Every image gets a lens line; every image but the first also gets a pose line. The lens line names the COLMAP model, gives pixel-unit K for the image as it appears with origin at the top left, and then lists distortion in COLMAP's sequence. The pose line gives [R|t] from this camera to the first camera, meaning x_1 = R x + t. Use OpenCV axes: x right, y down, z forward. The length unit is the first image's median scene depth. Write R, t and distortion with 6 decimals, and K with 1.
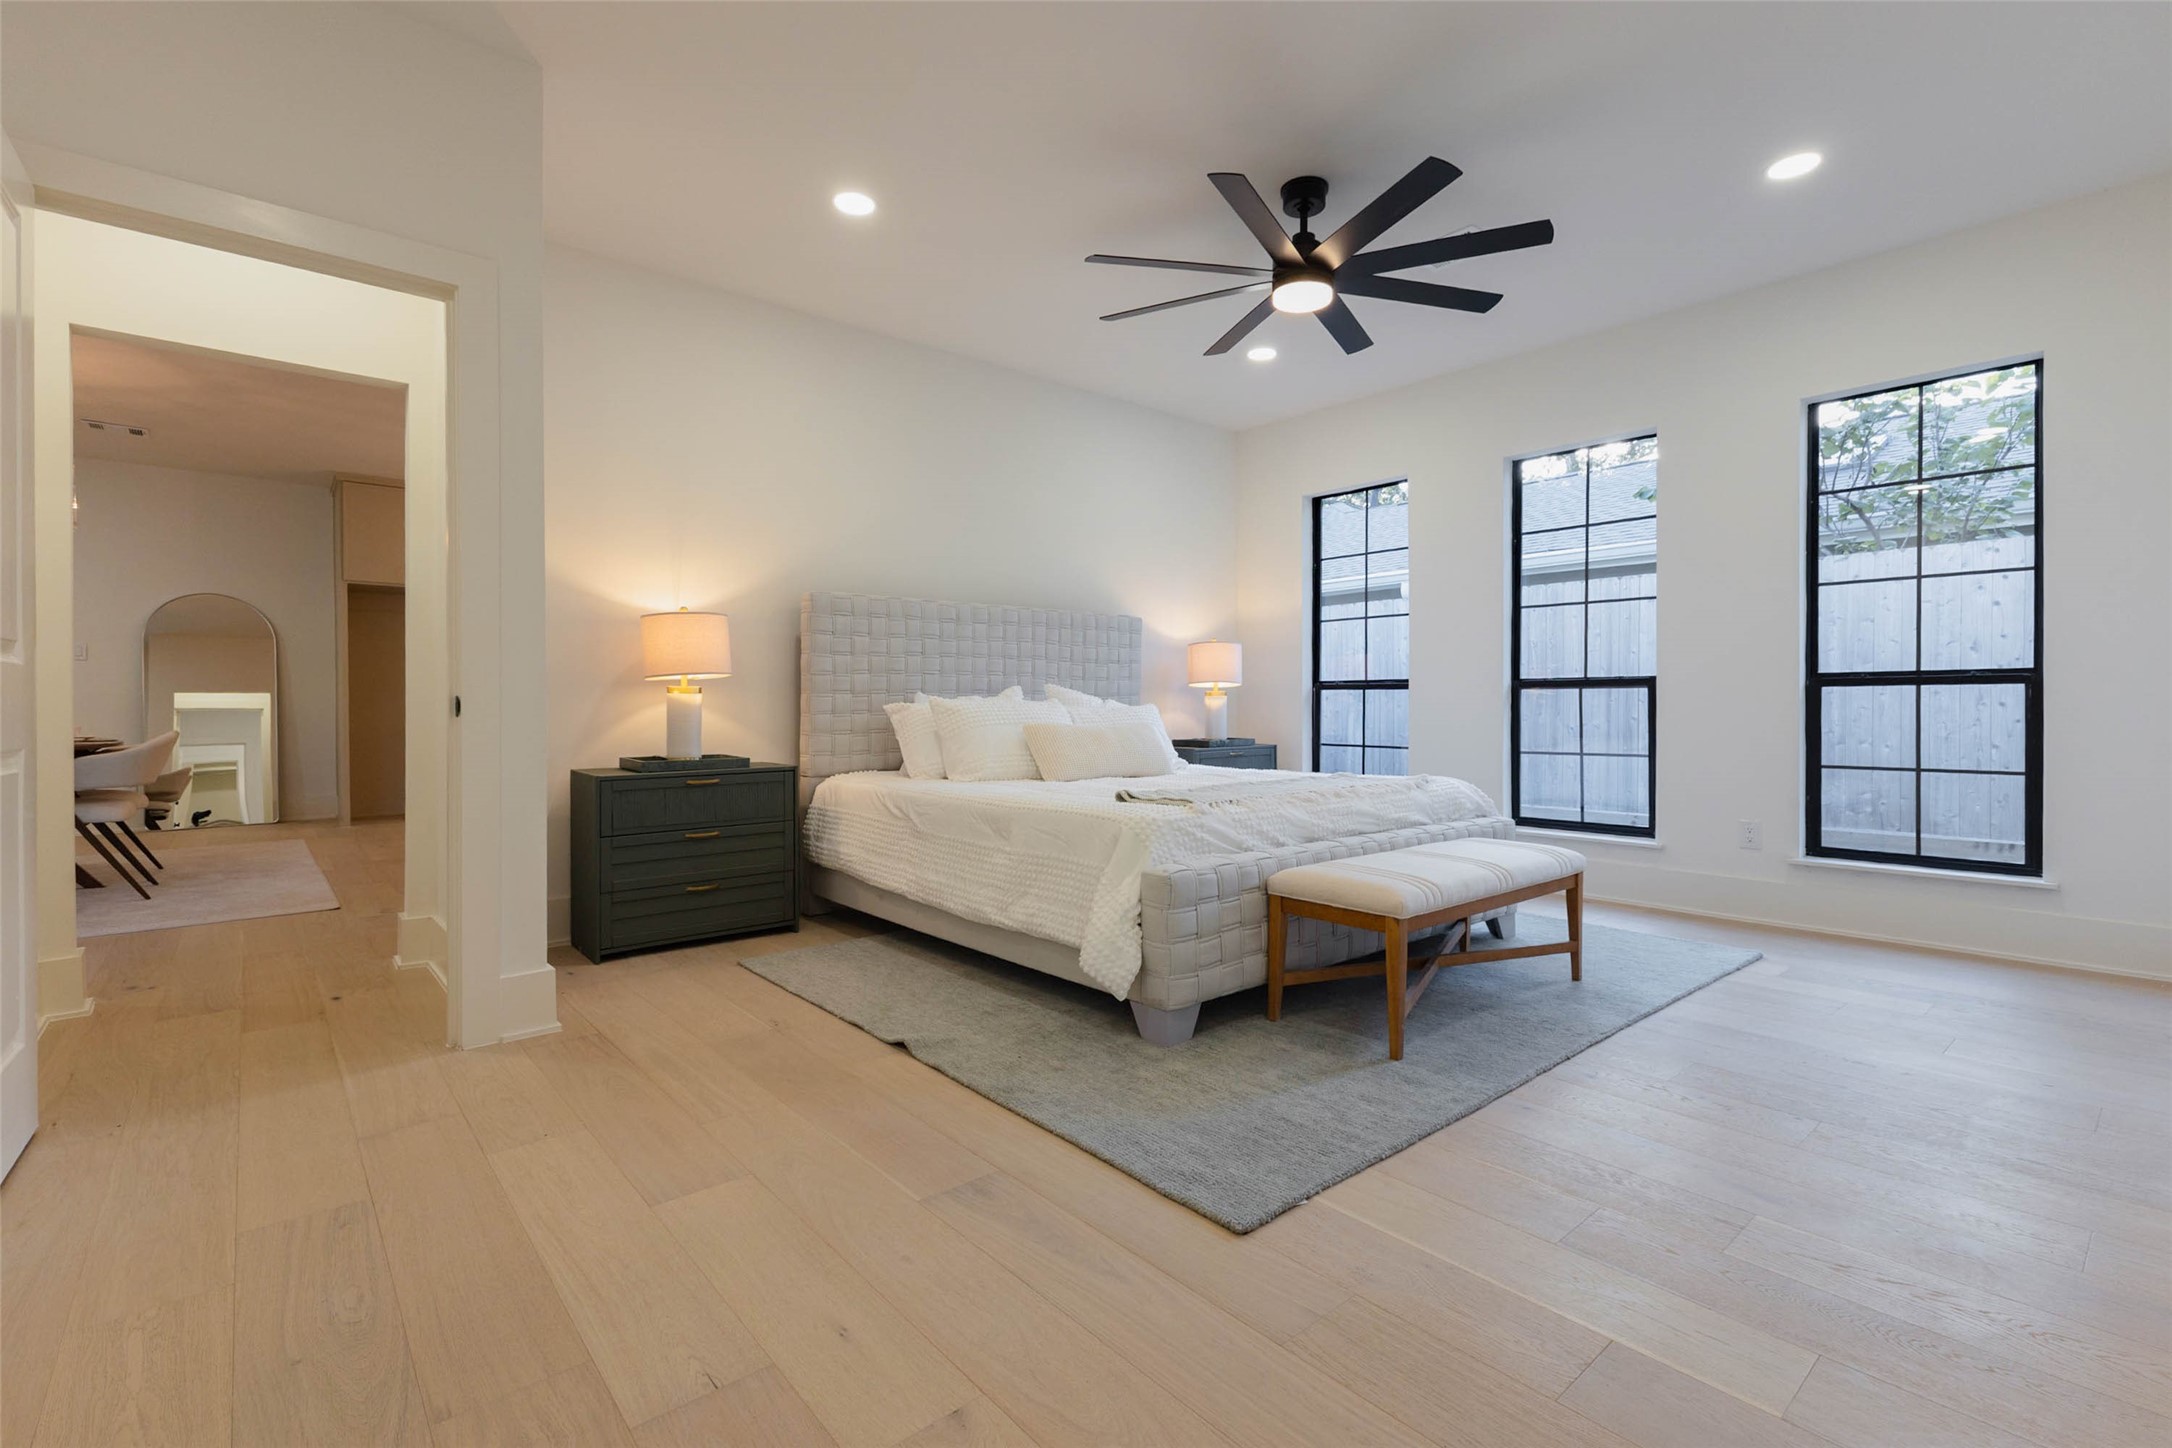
lens RADIAL K [[956.6, 0, 1080.3], [0, 956.6, 743.0], [0, 0, 1]] dist [0.016666, -0.000343]
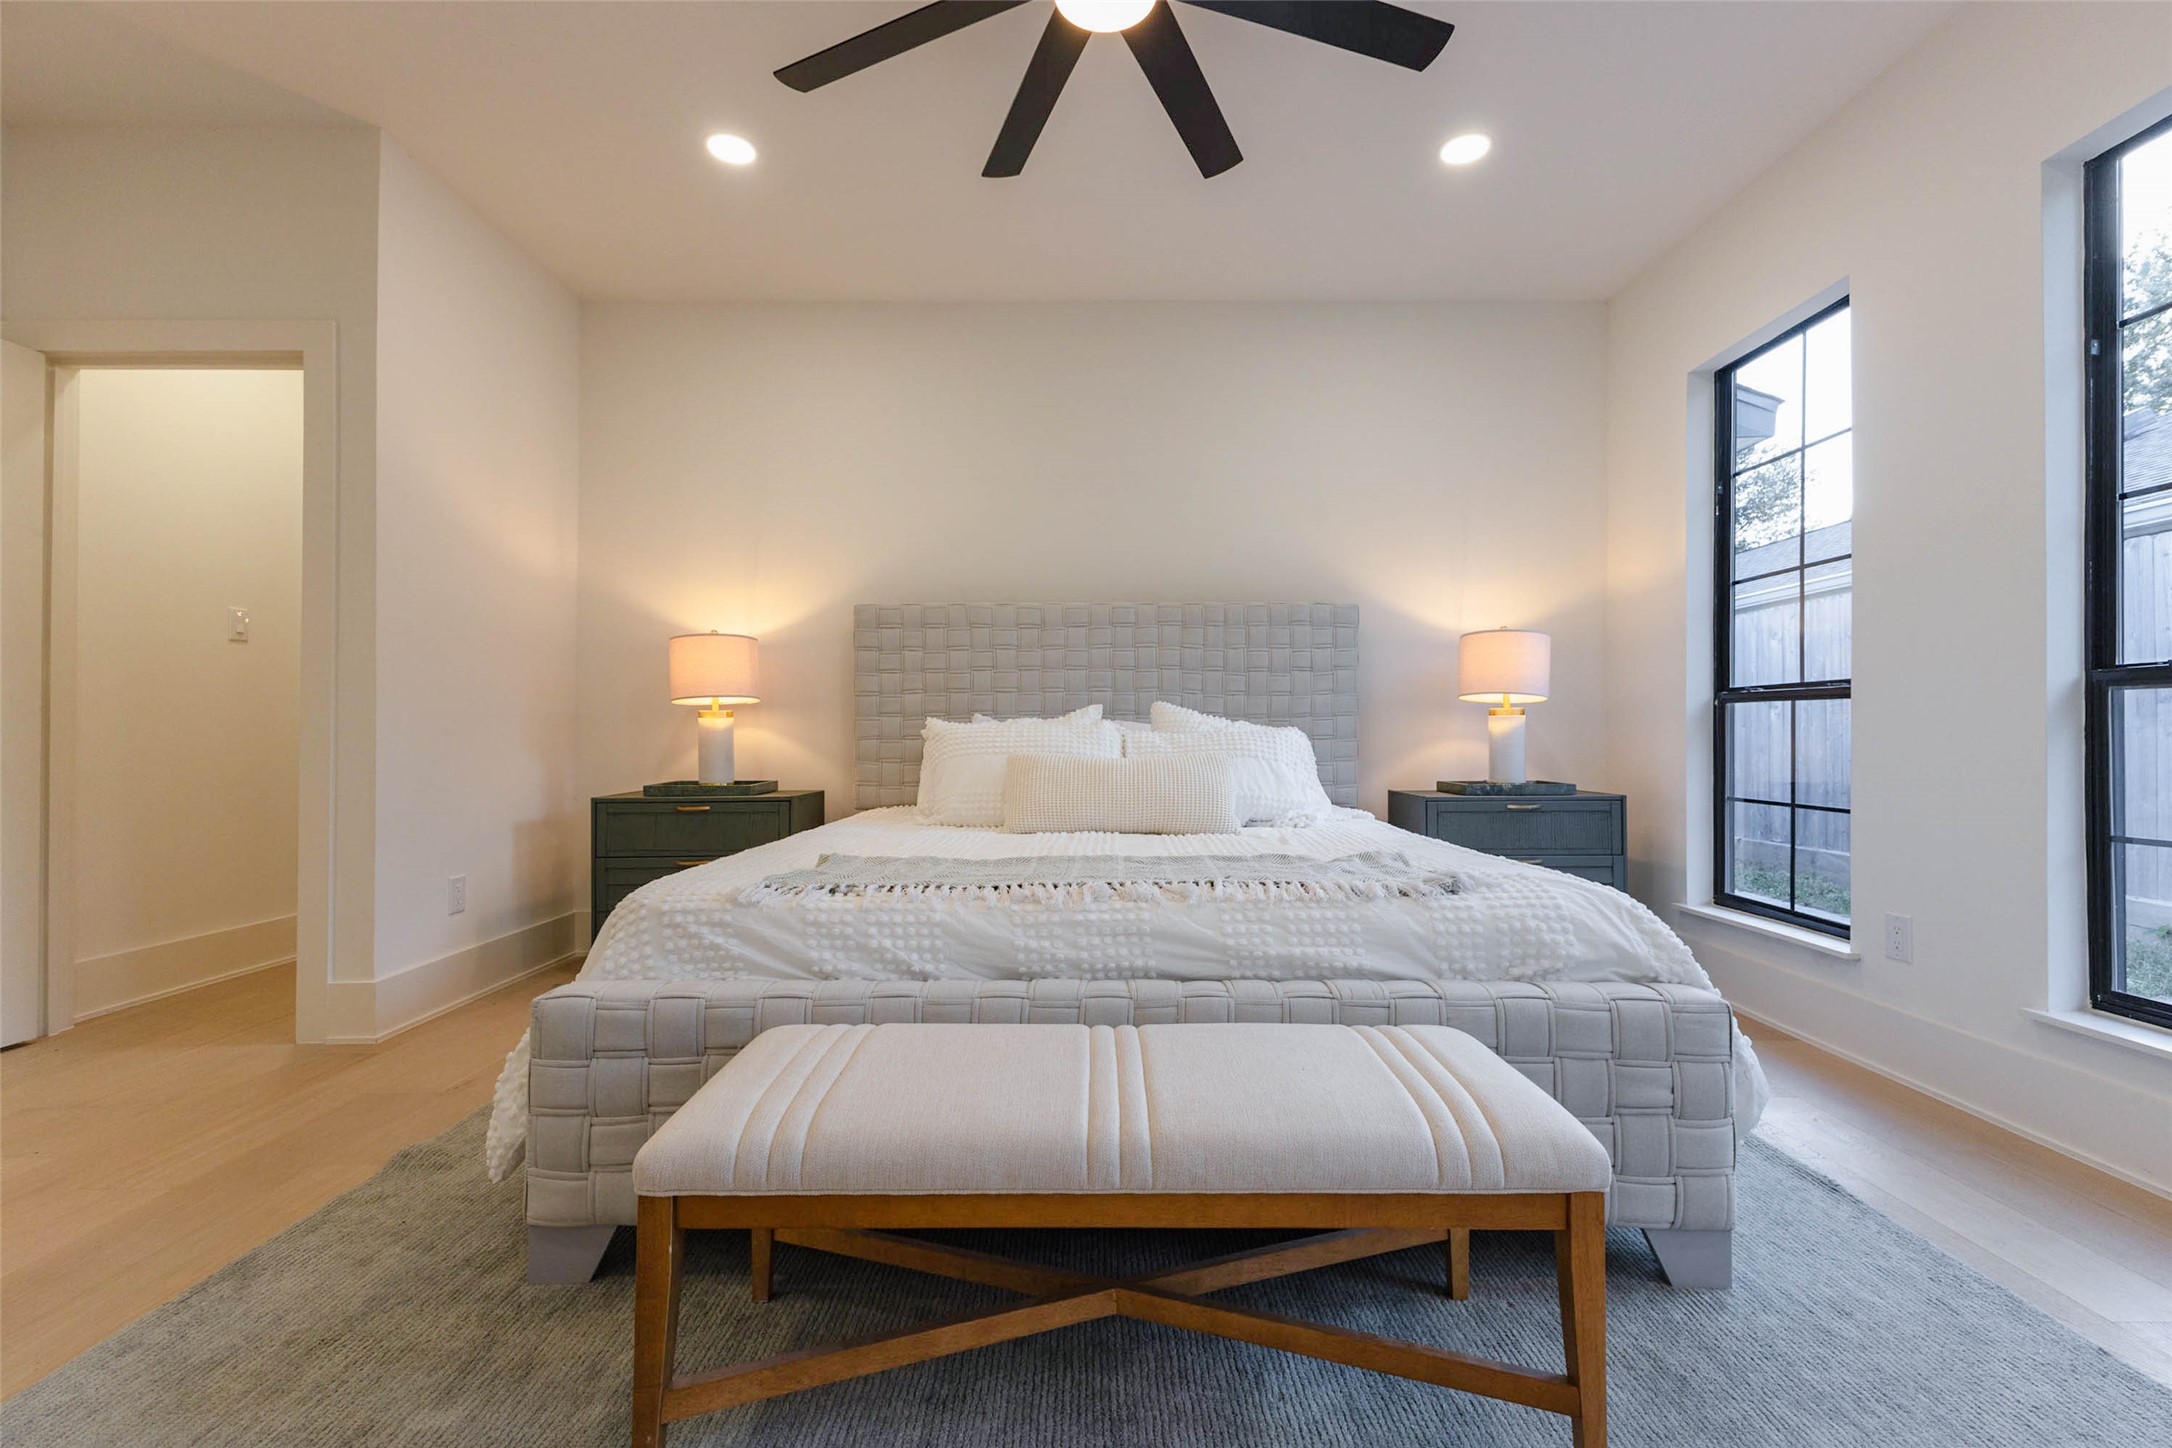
lens RADIAL K [[934.8, 0, 1094.8], [0, 934.8, 750.0], [0, 0, 1]] dist [0.010356, -0.000283]
pose [[0.764791, 0.010868, -0.644187, 0.458757], [-0.025374, 0.999590, -0.013260, -0.014378], [0.643779, 0.026487, 0.764753, 0.467121]]
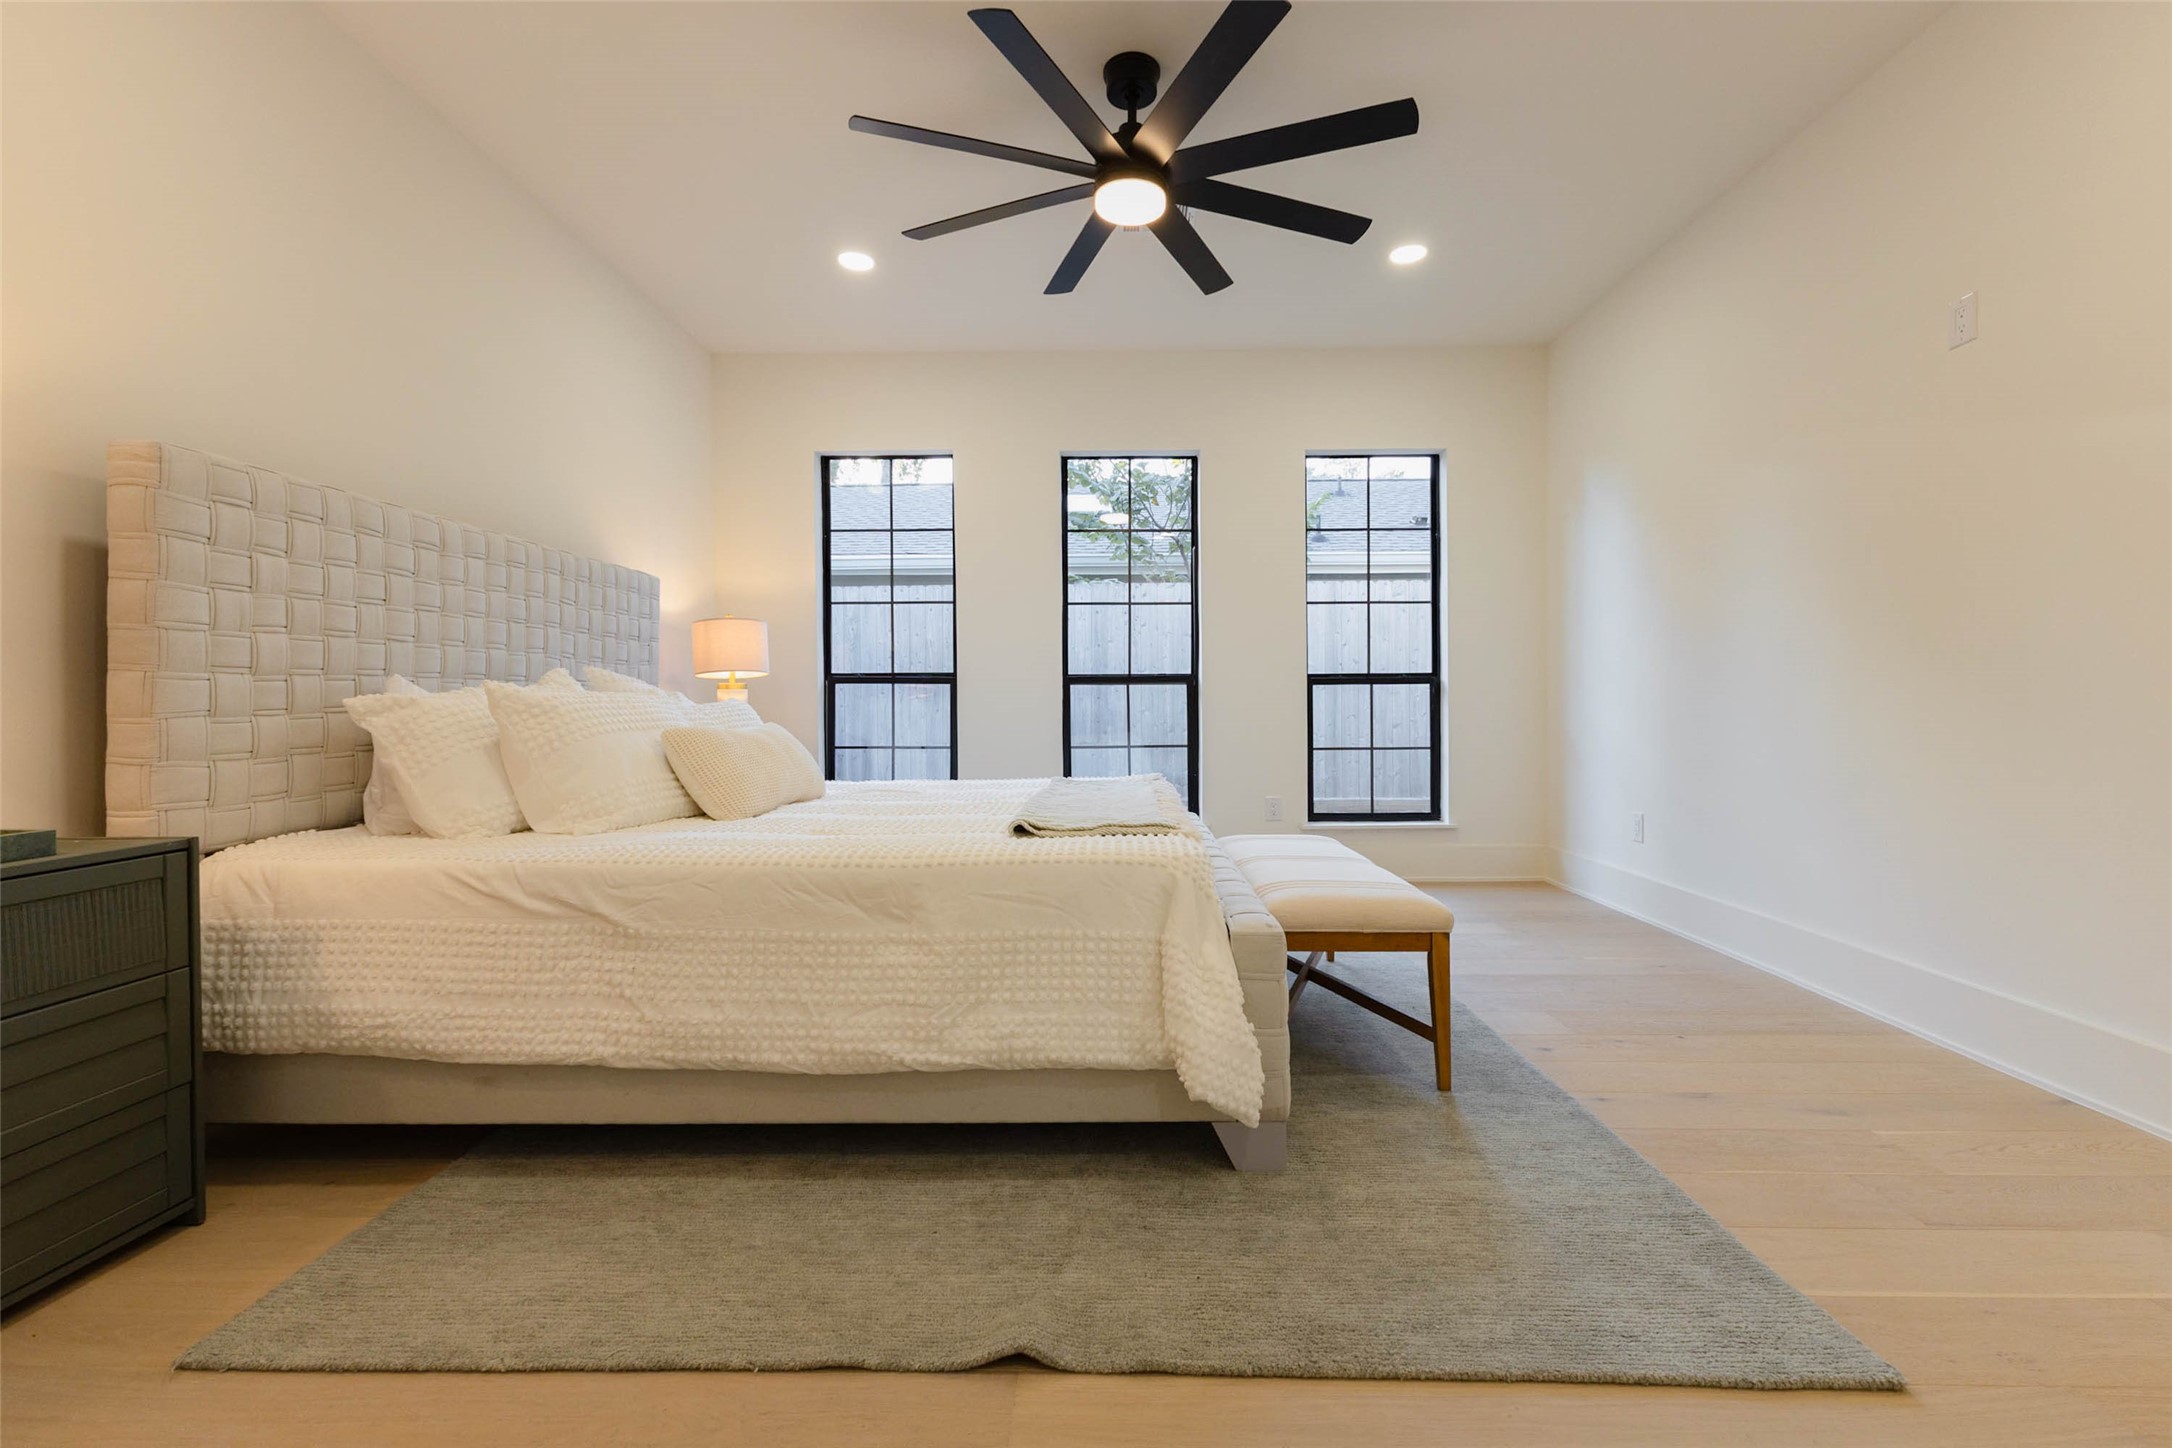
lens RADIAL K [[950.4, 0, 1086.4], [0, 950.4, 727.0], [0, 0, 1]] dist [0.024754, -0.007327]
pose [[0.668175, -0.021058, 0.743706, -0.325689], [0.033492, 0.999437, -0.001791, -0.010872], [-0.743250, 0.026105, 0.668504, 0.381466]]
